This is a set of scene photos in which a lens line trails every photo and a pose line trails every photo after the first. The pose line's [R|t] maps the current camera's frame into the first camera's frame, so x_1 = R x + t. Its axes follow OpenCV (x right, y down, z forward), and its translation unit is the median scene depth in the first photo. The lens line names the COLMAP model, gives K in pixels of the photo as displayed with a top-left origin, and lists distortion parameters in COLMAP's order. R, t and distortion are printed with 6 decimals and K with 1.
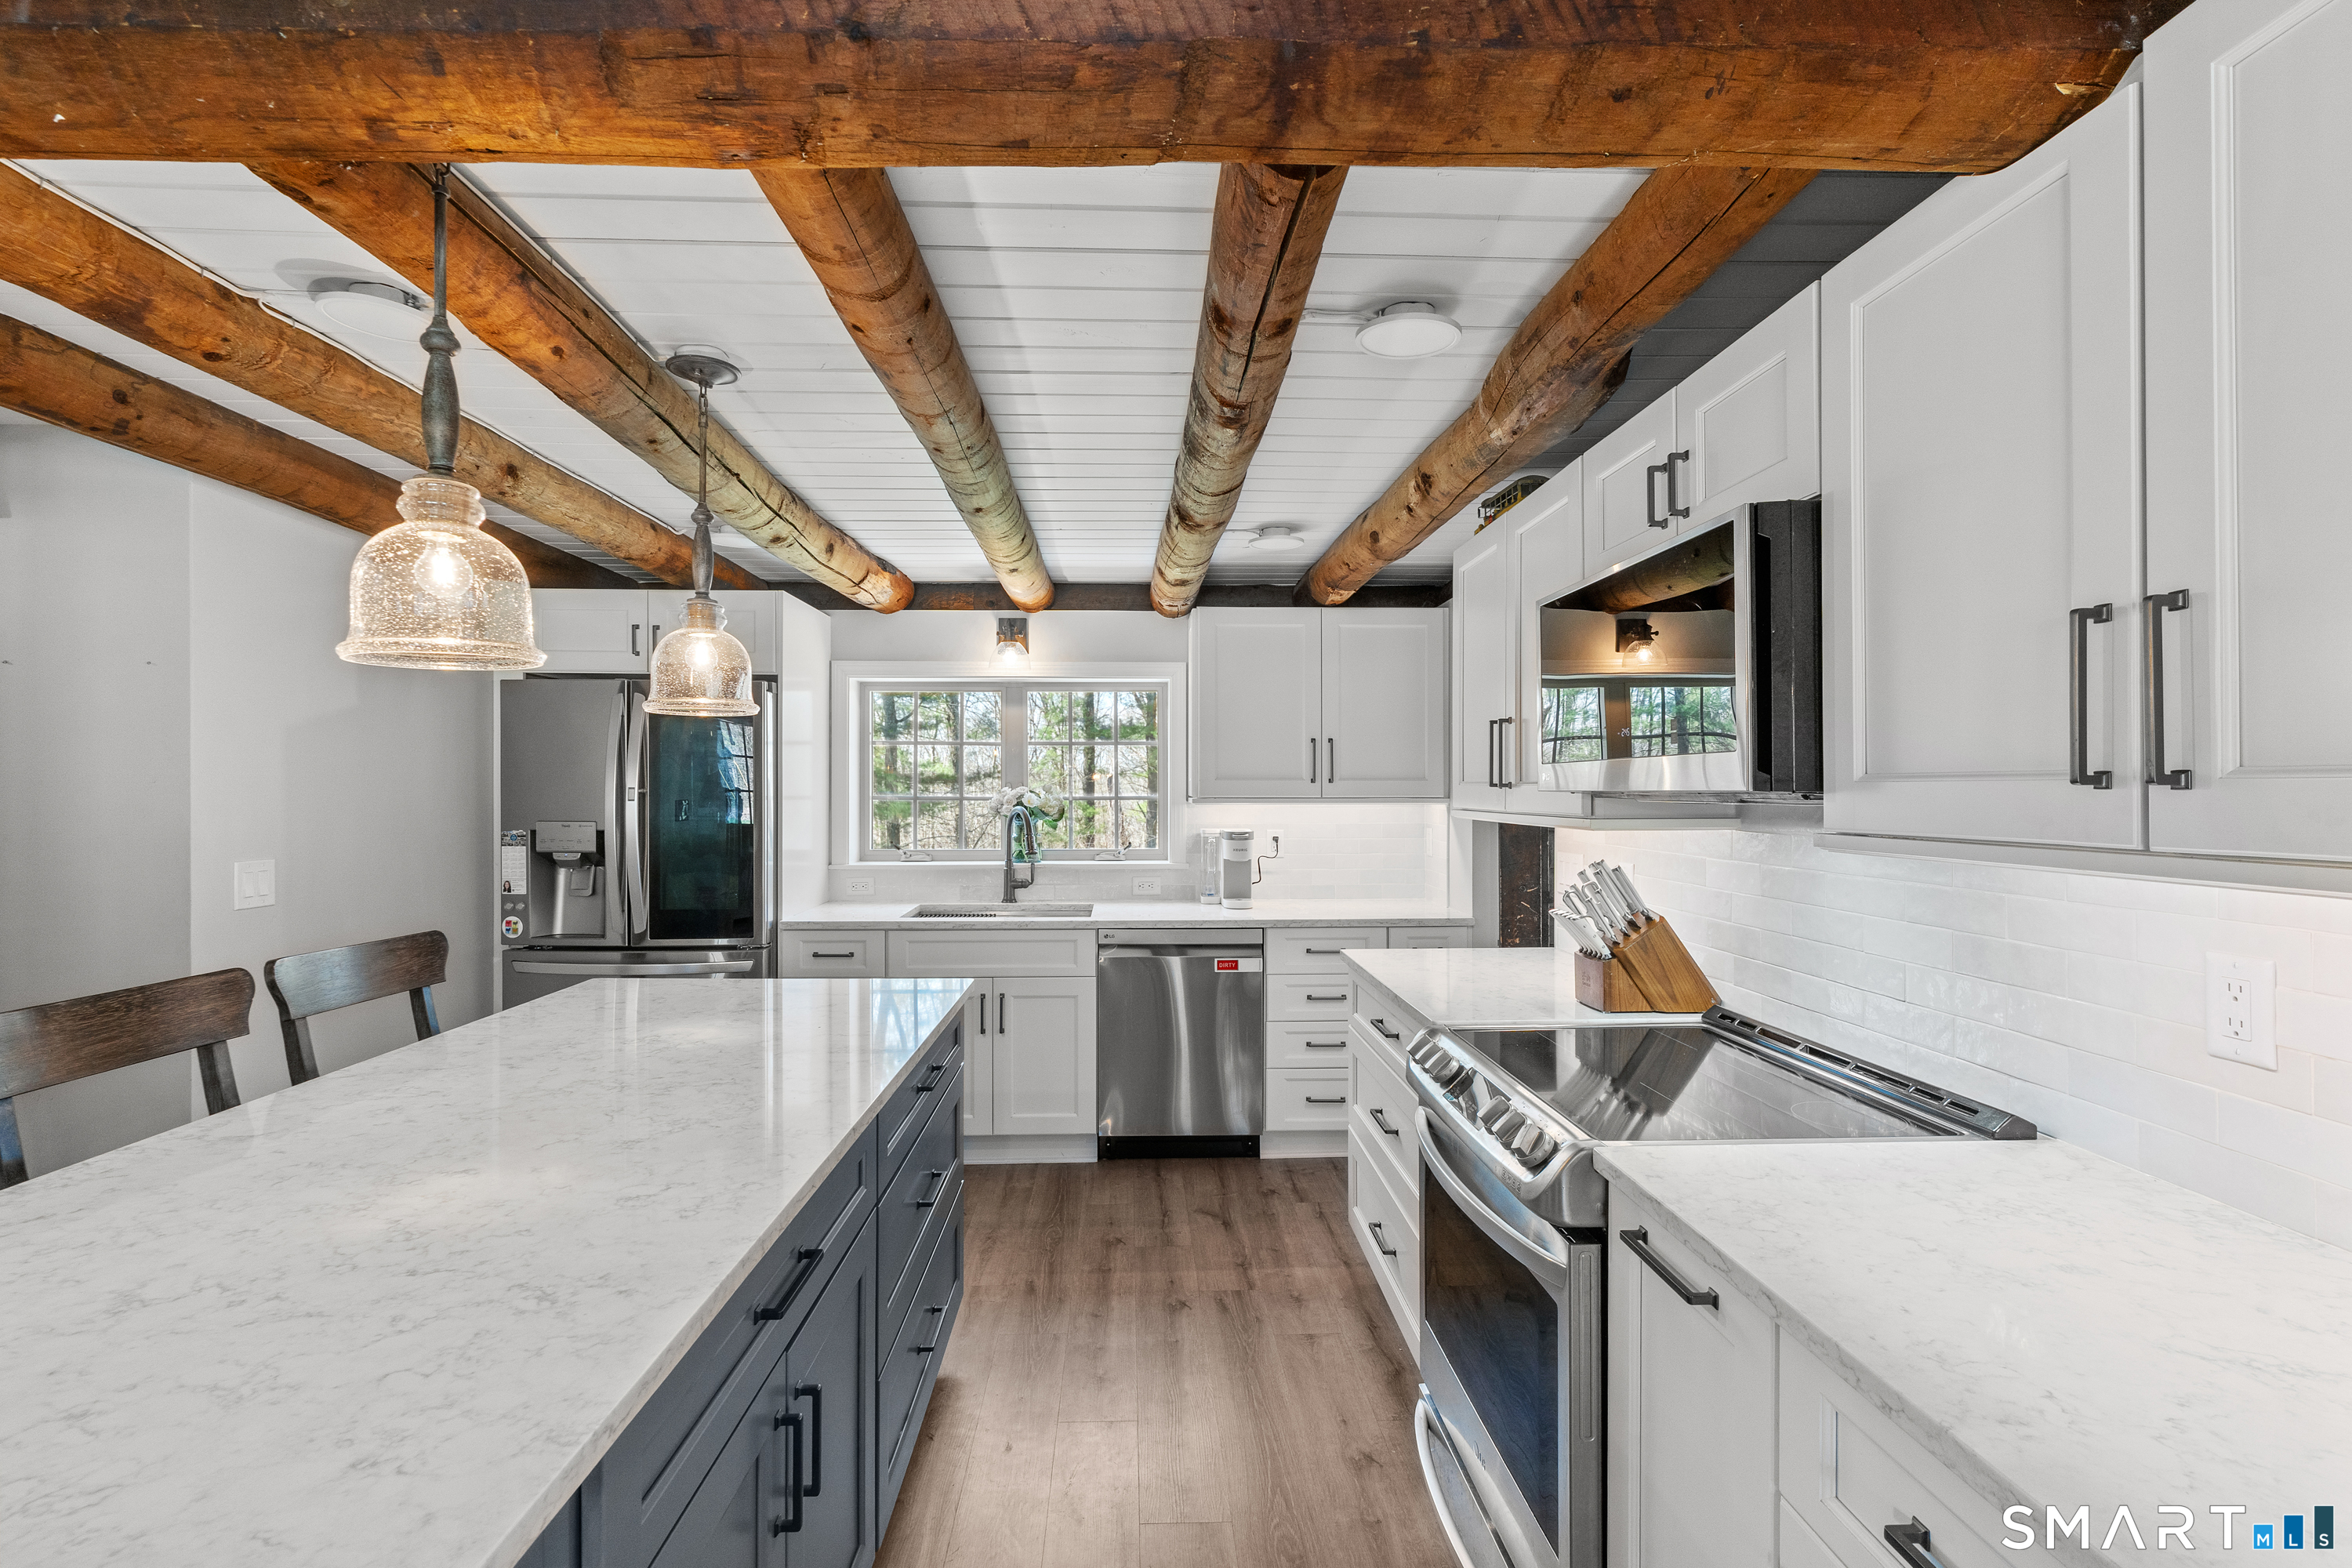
lens RADIAL K [[1073.0, 0, 1167.4], [0, 1073.0, 775.3], [0, 0, 1]] dist [-0.004758, -0.000345]
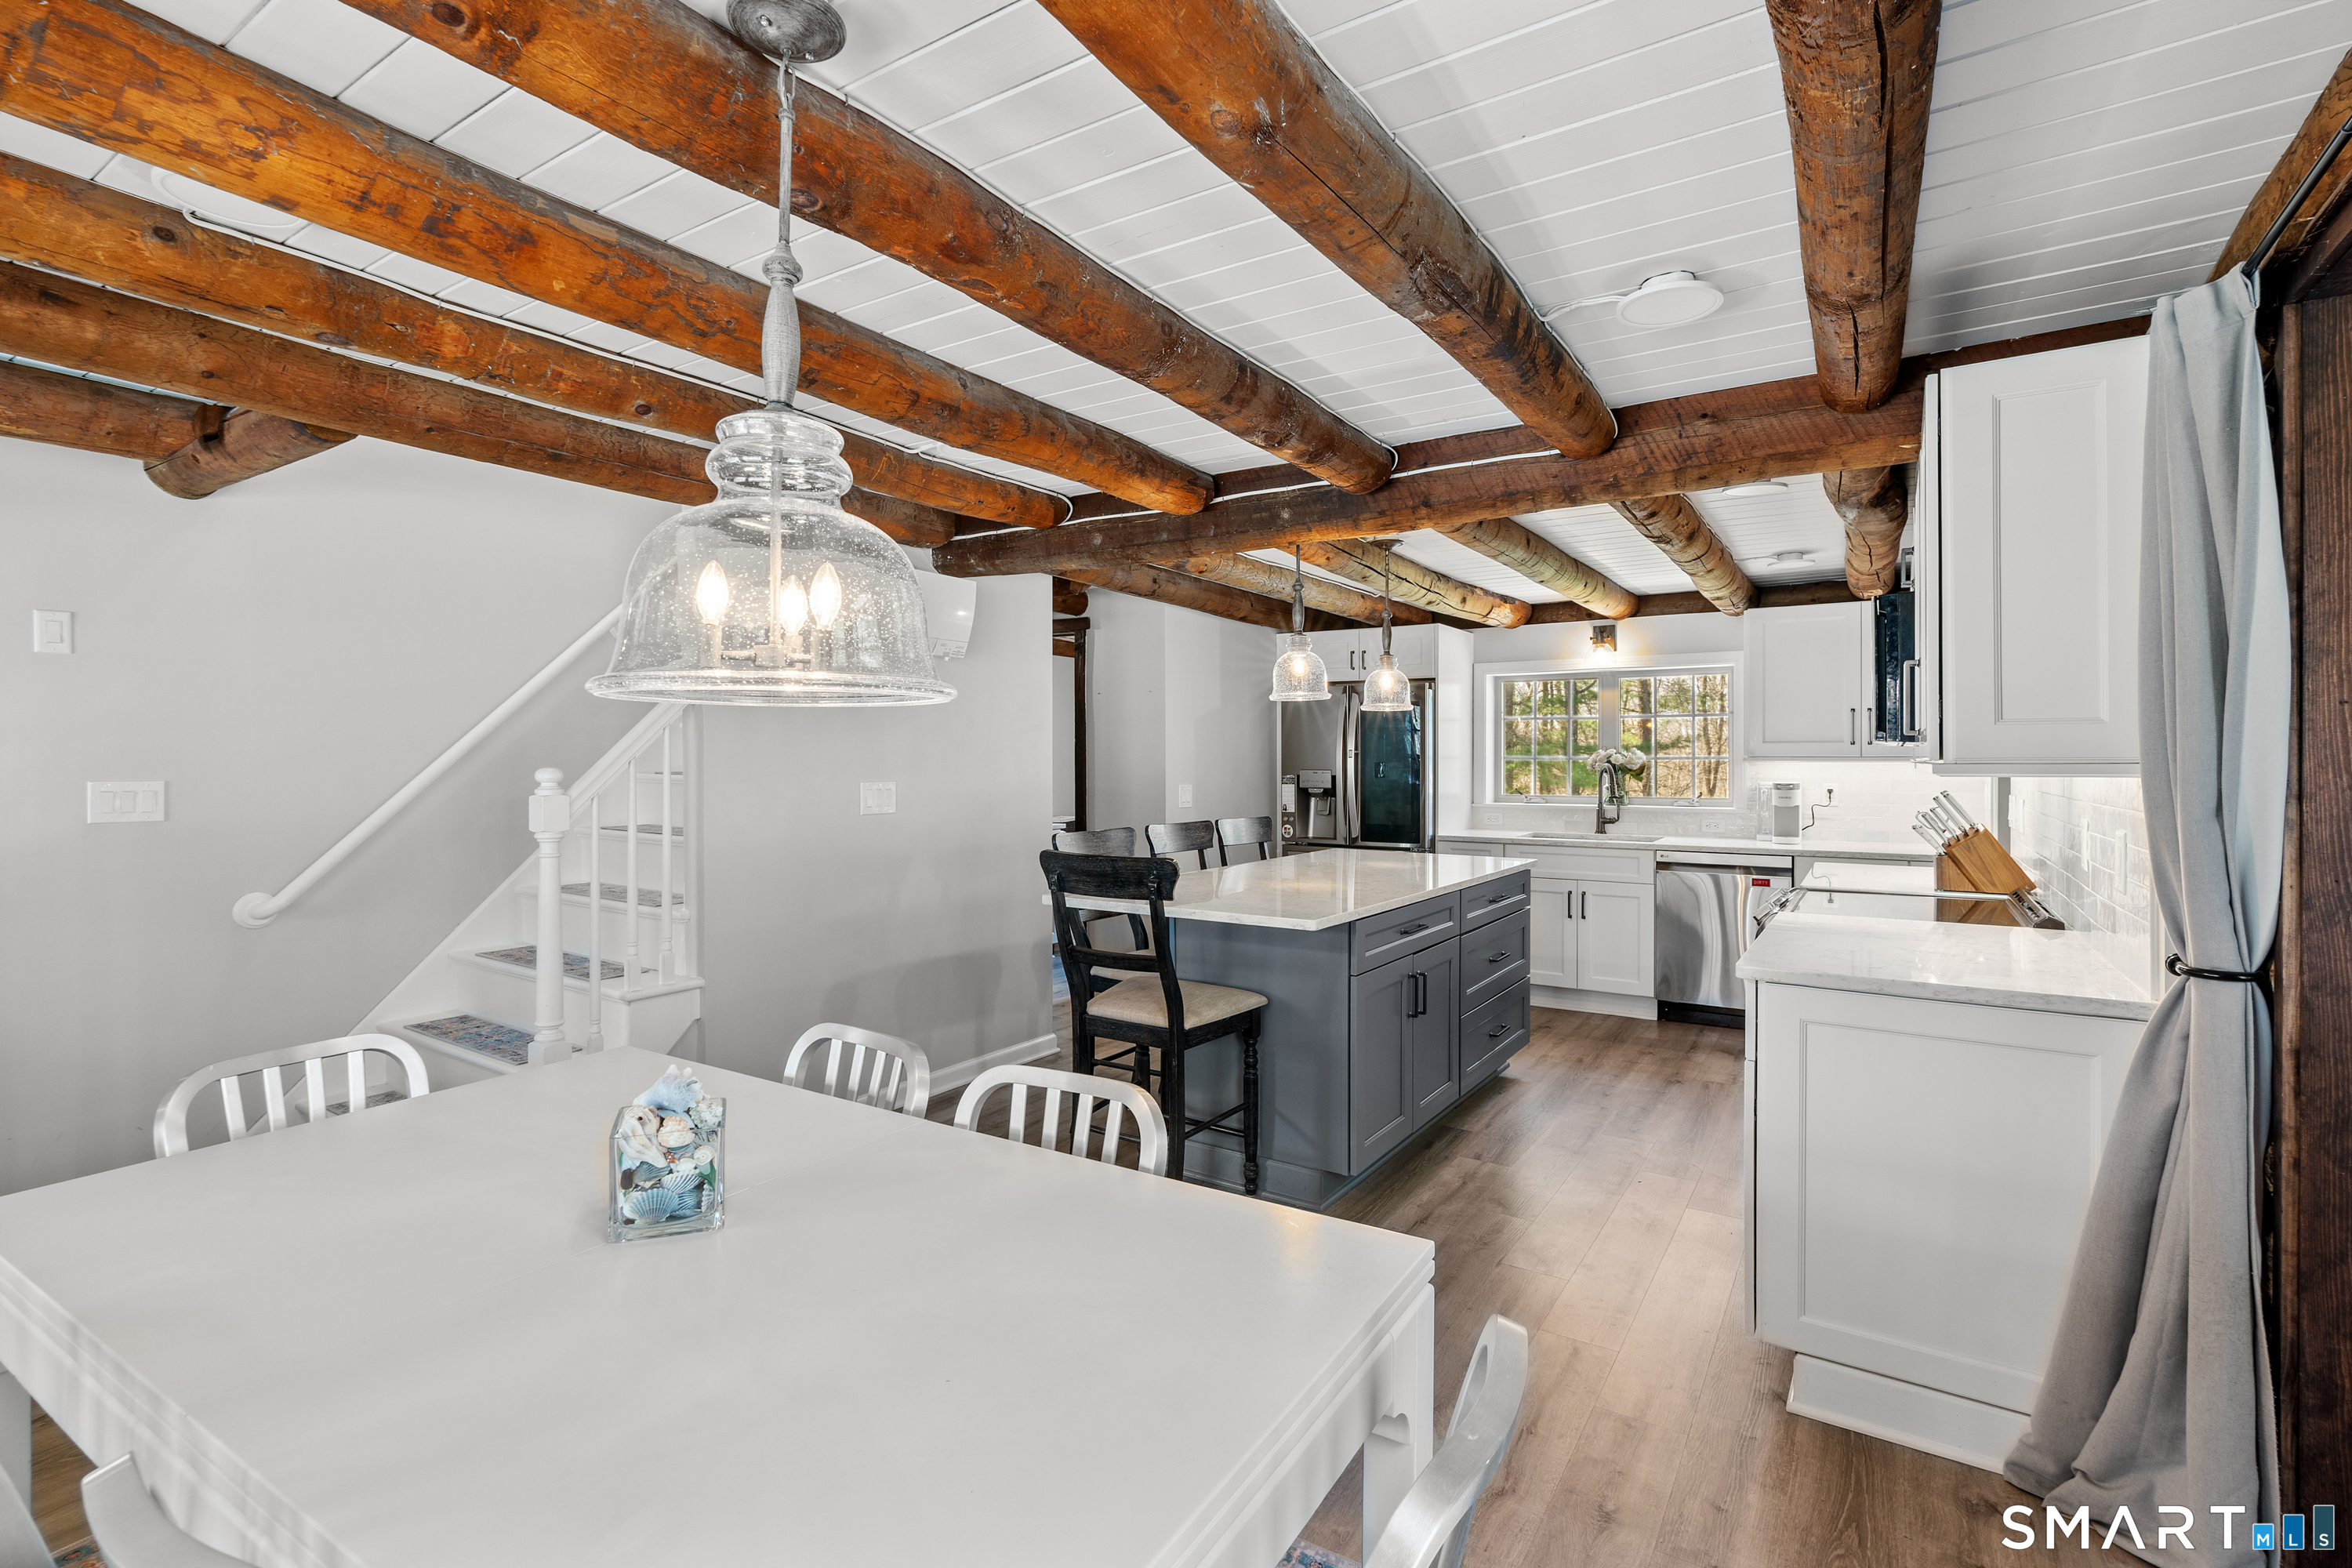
lens RADIAL K [[1073.0, 0, 1167.3], [0, 1073.0, 776.0], [0, 0, 1]] dist [-0.004758, -0.000345]
pose [[0.813900, 0.008730, -0.580940, 0.286718], [0.006571, 0.999685, 0.024228, 0.010795], [0.580968, -0.023537, 0.813586, -0.629522]]
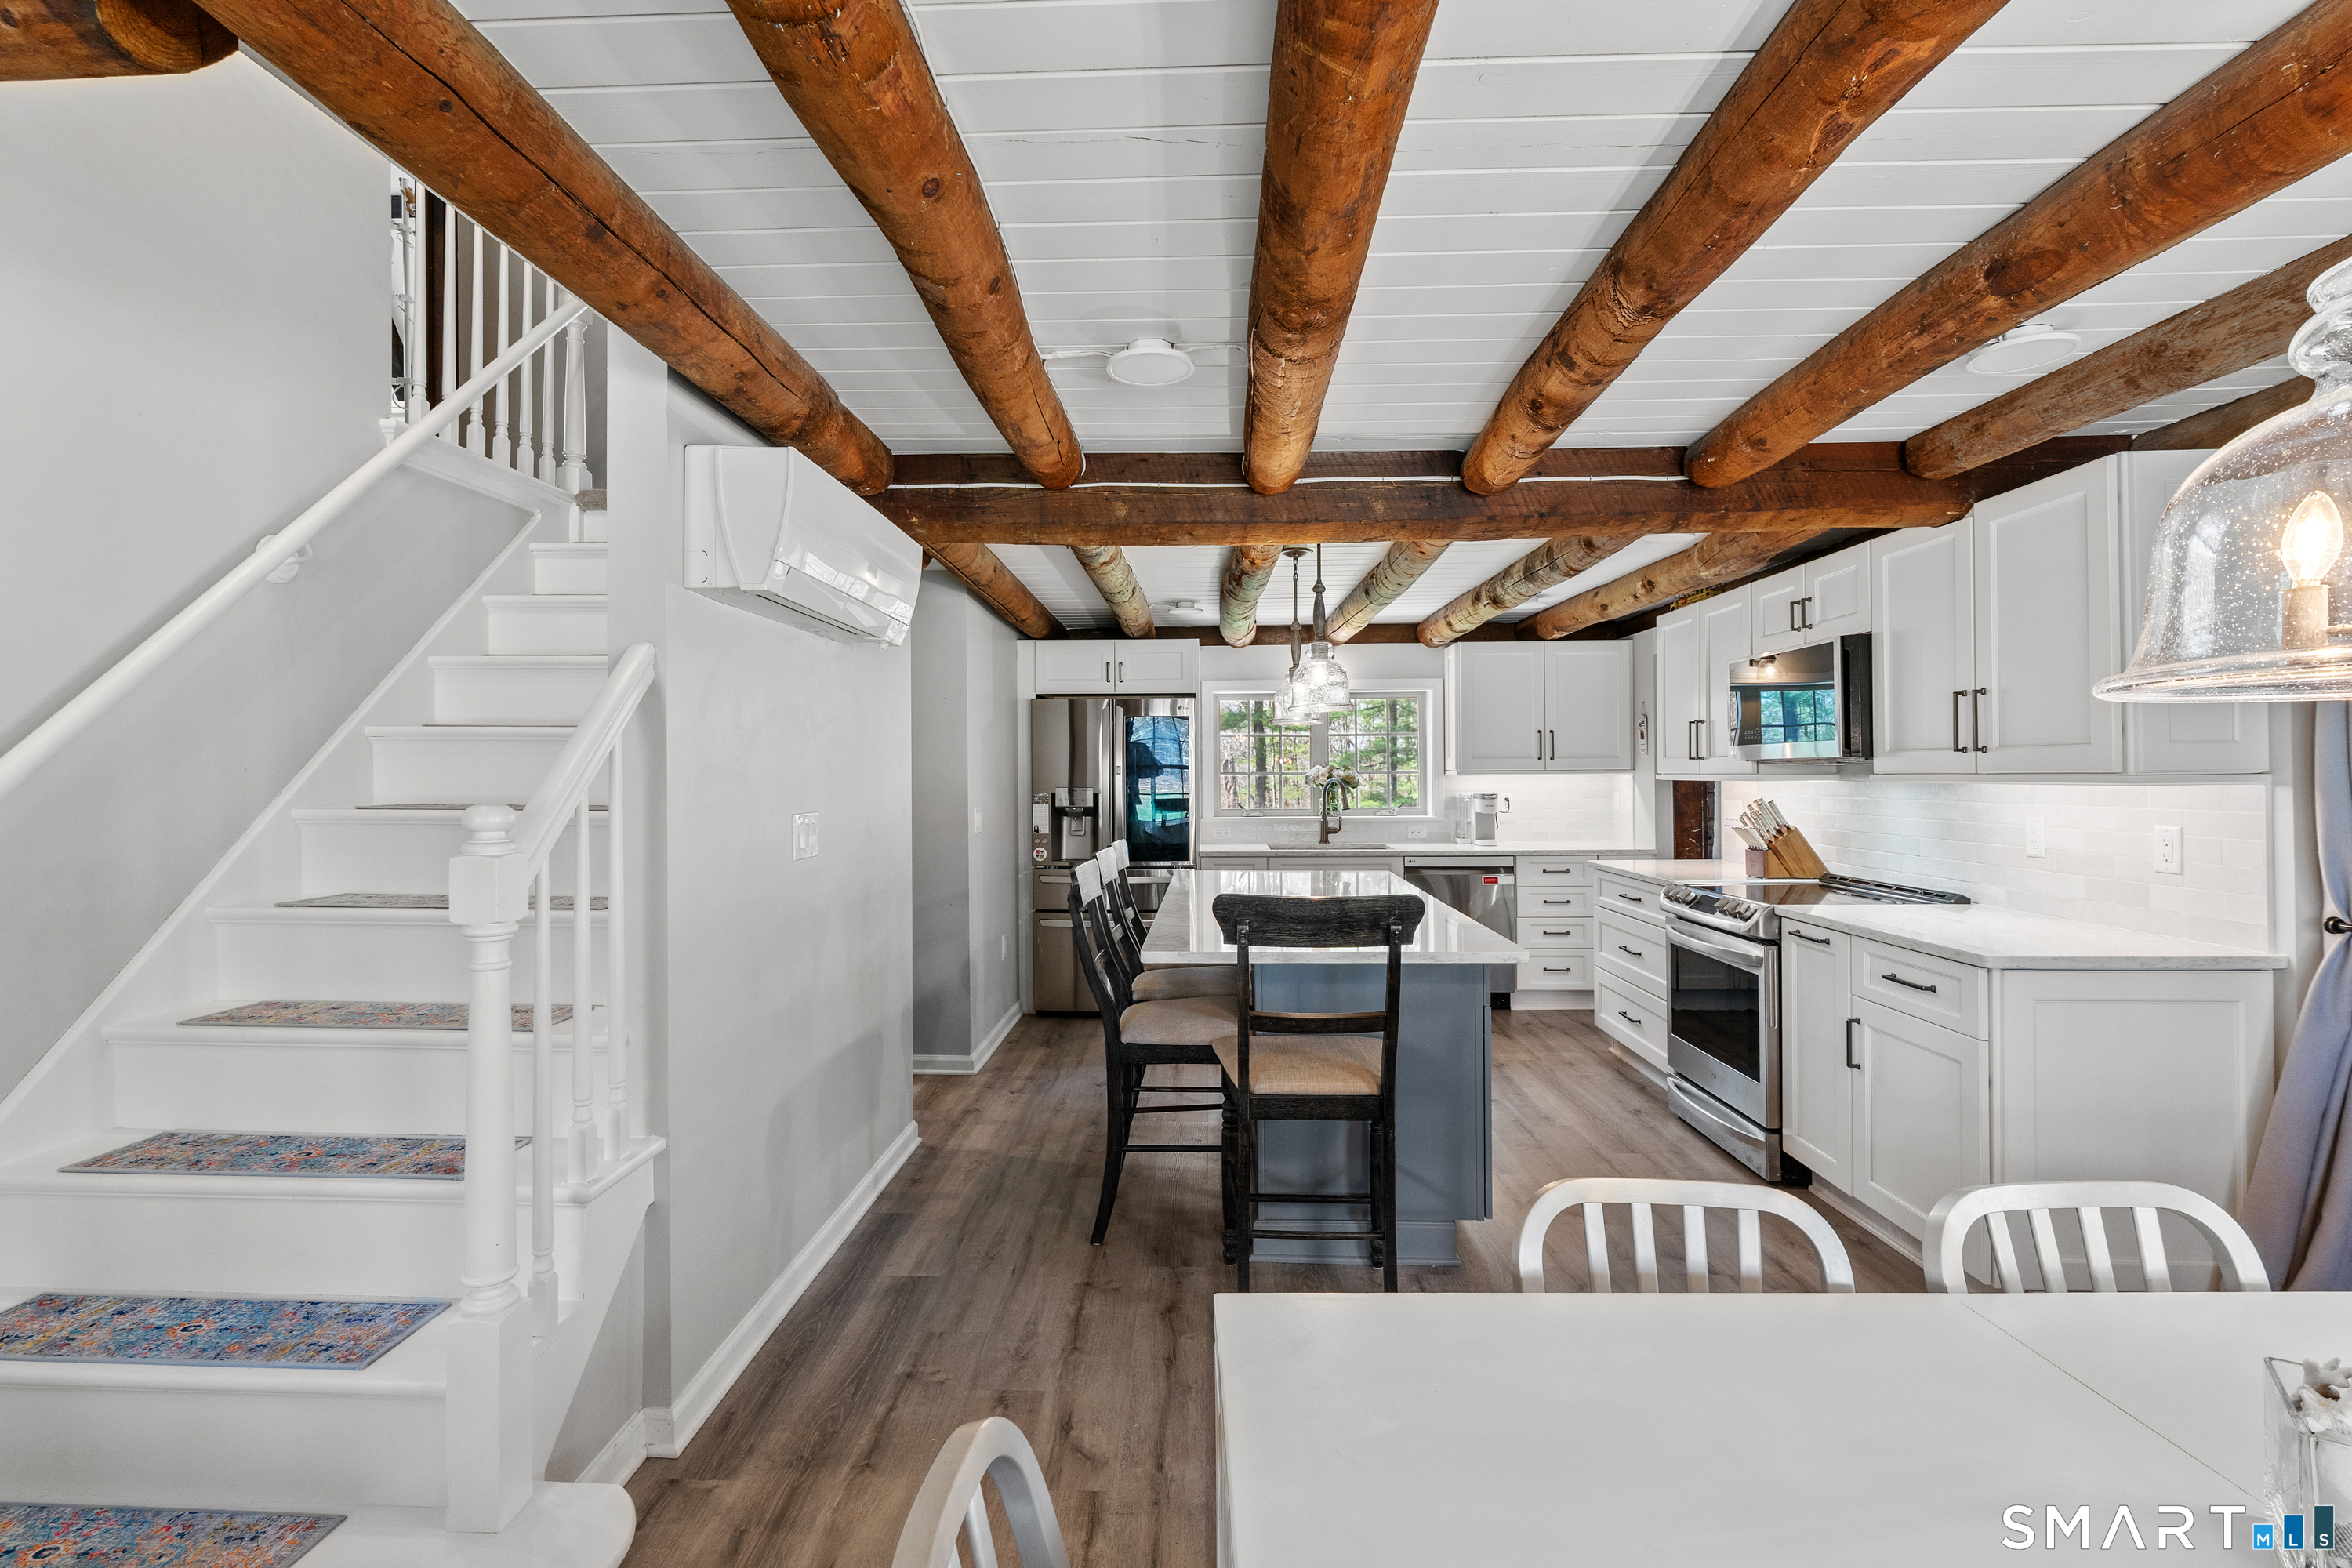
lens RADIAL K [[1073.0, 0, 1170.8], [0, 1073.0, 762.8], [0, 0, 1]] dist [-0.004758, -0.000345]
pose [[0.997365, -0.008047, -0.072105, -0.349125], [0.008225, 0.999964, 0.002160, 0.004835], [0.072085, -0.002748, 0.997395, -0.670481]]
